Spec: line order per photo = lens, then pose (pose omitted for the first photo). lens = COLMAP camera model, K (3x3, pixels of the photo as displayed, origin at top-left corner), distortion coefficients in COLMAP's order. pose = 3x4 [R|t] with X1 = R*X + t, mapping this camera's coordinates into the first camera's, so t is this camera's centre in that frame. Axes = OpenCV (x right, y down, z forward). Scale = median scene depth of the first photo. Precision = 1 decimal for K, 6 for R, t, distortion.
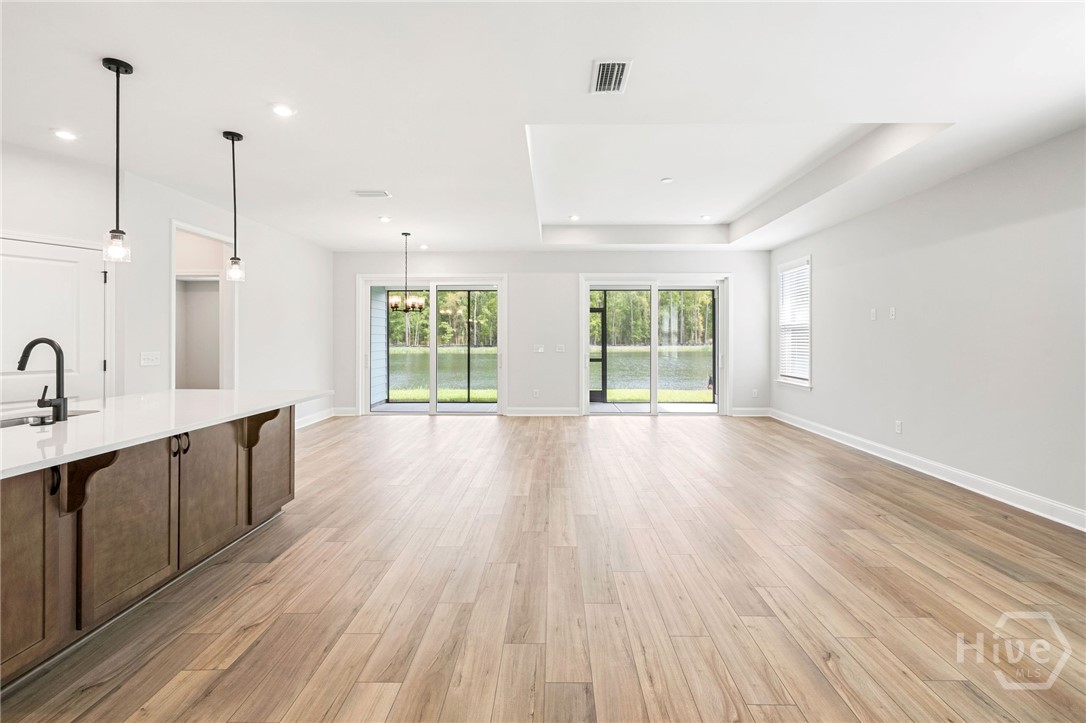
lens RADIAL K [[498.8, 0, 551.4], [0, 498.8, 326.1], [0, 0, 1]] dist [-0.003050, 0.001066]
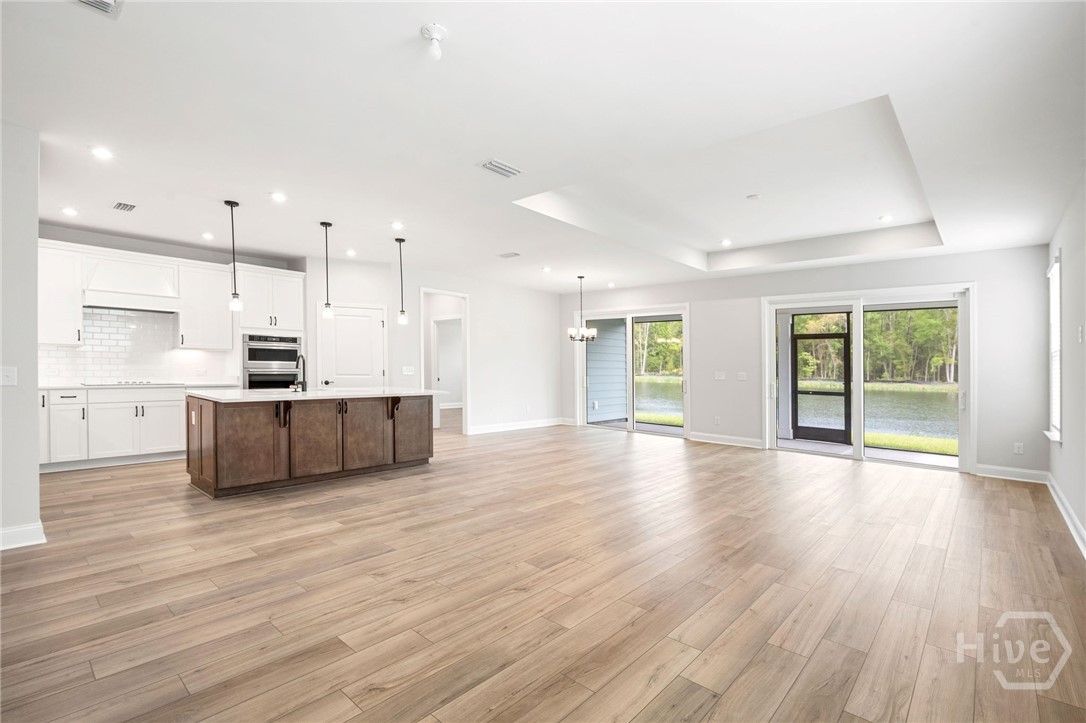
lens RADIAL K [[498.8, 0, 530.0], [0, 498.8, 359.6], [0, 0, 1]] dist [-0.003050, 0.001066]
pose [[0.745673, 0.009543, -0.666244, 0.350840], [-0.005928, 0.999953, 0.007688, 0.007069], [0.666286, -0.001783, 0.745694, 0.002501]]
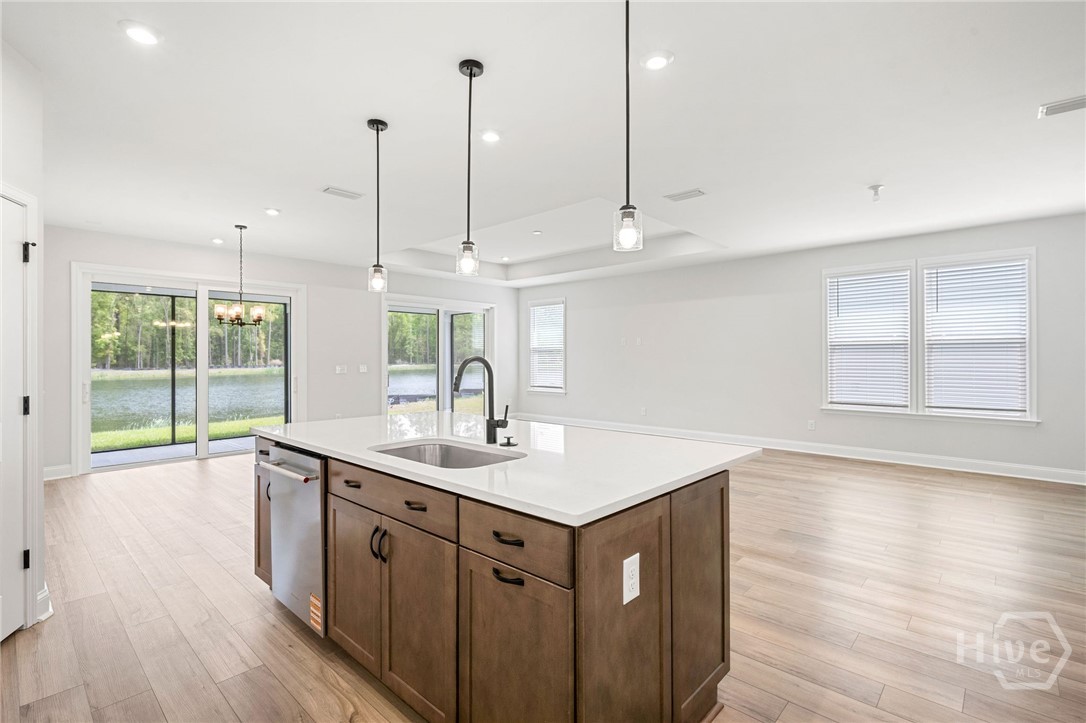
lens RADIAL K [[498.8, 0, 566.5], [0, 498.8, 353.2], [0, 0, 1]] dist [-0.003050, 0.001066]
pose [[0.661707, 0.004290, 0.749751, -0.482597], [-0.013655, 0.999887, 0.006330, 0.003089], [-0.749639, -0.014426, 0.661690, 0.078347]]
